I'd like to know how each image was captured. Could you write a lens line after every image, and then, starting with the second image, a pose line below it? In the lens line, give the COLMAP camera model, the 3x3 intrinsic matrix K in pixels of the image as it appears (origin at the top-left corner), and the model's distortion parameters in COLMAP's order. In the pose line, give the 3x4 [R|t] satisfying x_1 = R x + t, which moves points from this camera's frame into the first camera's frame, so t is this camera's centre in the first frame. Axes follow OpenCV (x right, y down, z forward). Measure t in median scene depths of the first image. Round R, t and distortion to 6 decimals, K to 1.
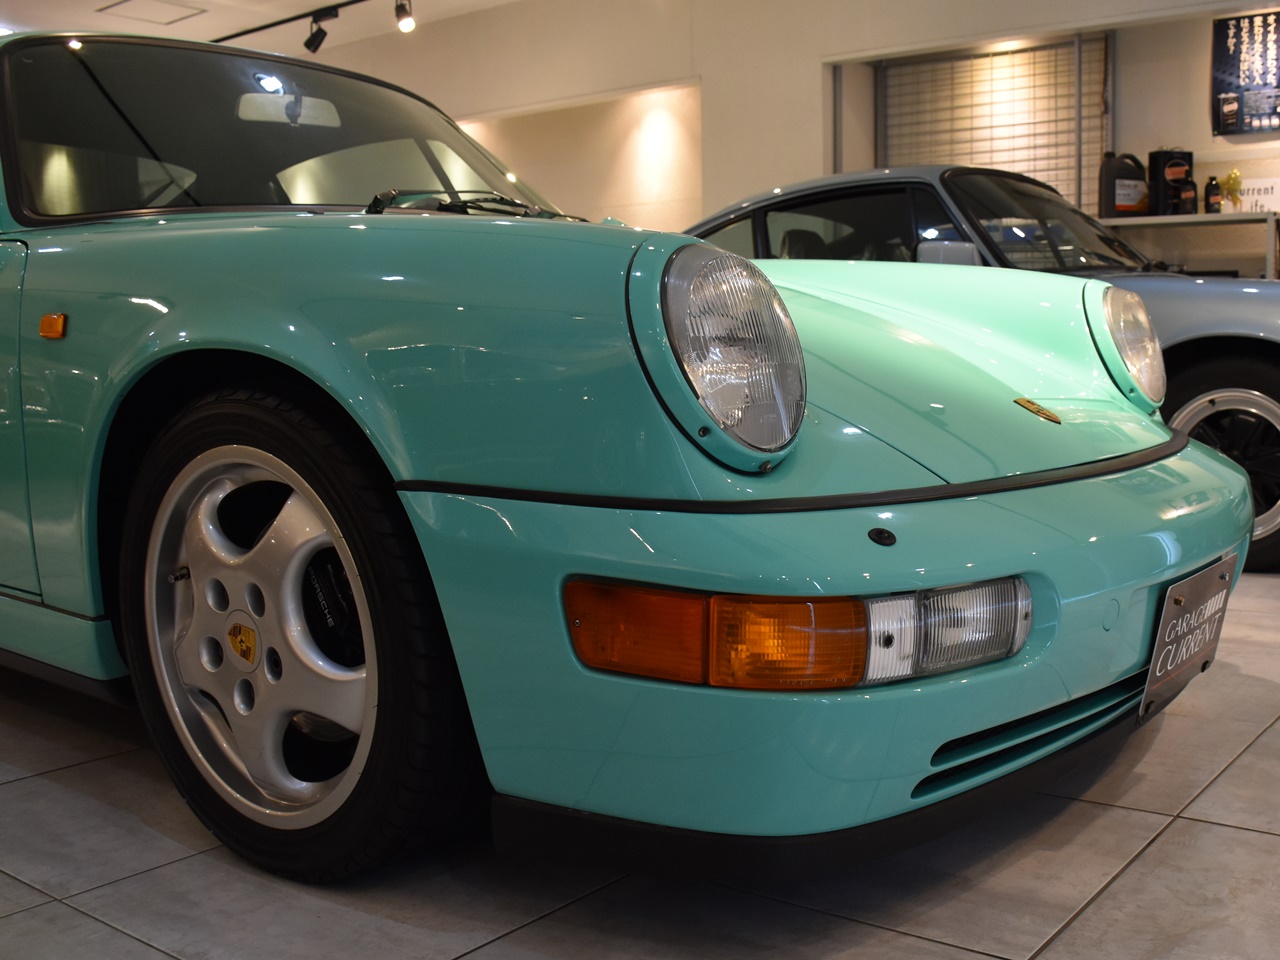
lens RADIAL K [[1332.1, 0, 753.7], [0, 1332.1, 528.2], [0, 0, 1]] dist [-0.173050, 0.161807]
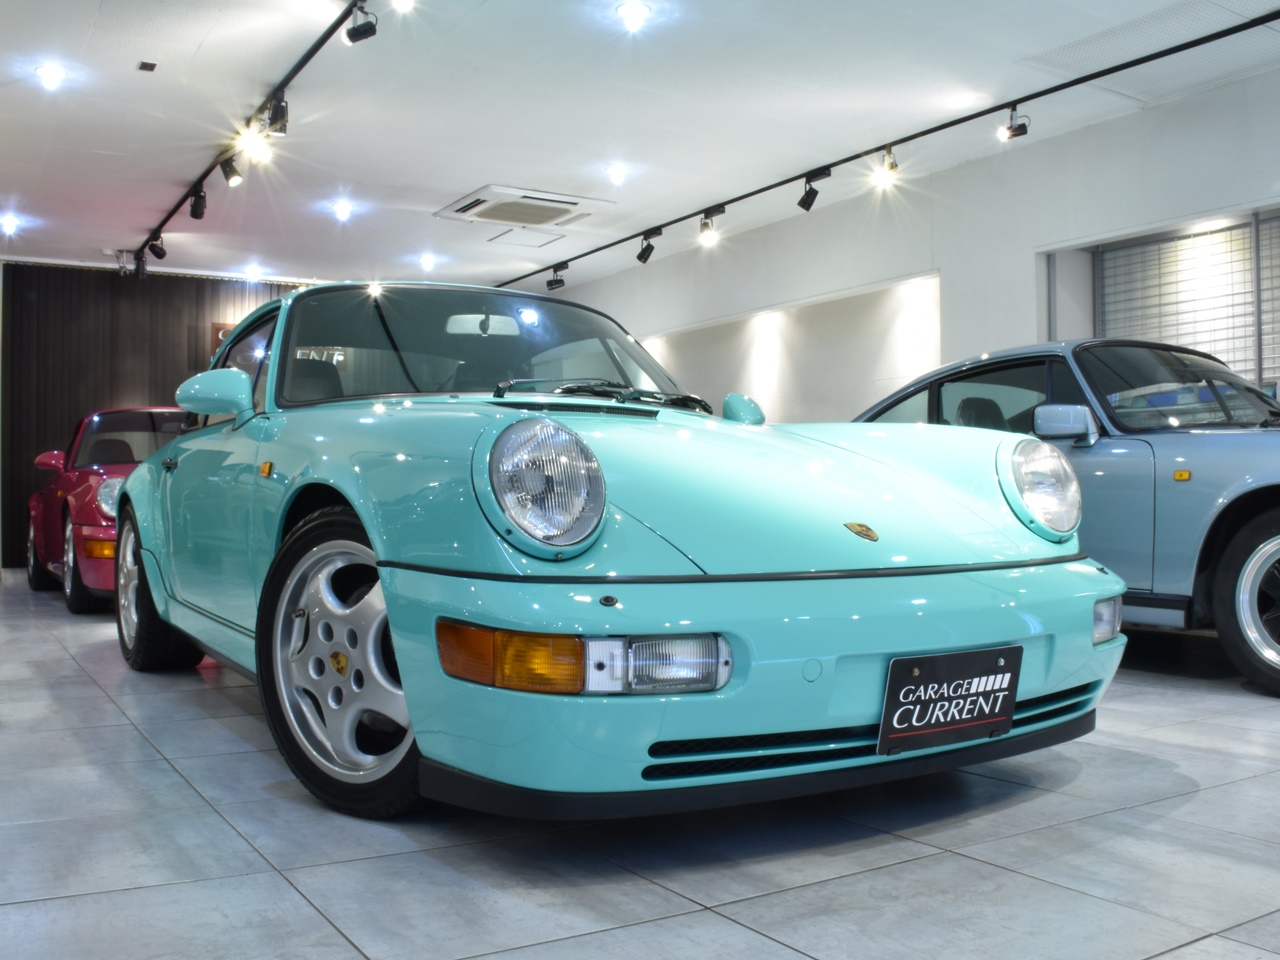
lens RADIAL K [[1213.8, 0, 640.8], [0, 1213.8, 508.6], [0, 0, 1]] dist [-0.162347, 0.110595]
pose [[0.918348, 0.011382, -0.395611, 0.516773], [-0.063123, 0.991003, -0.118018, 0.048709], [0.390709, 0.133354, 0.910804, -0.216240]]
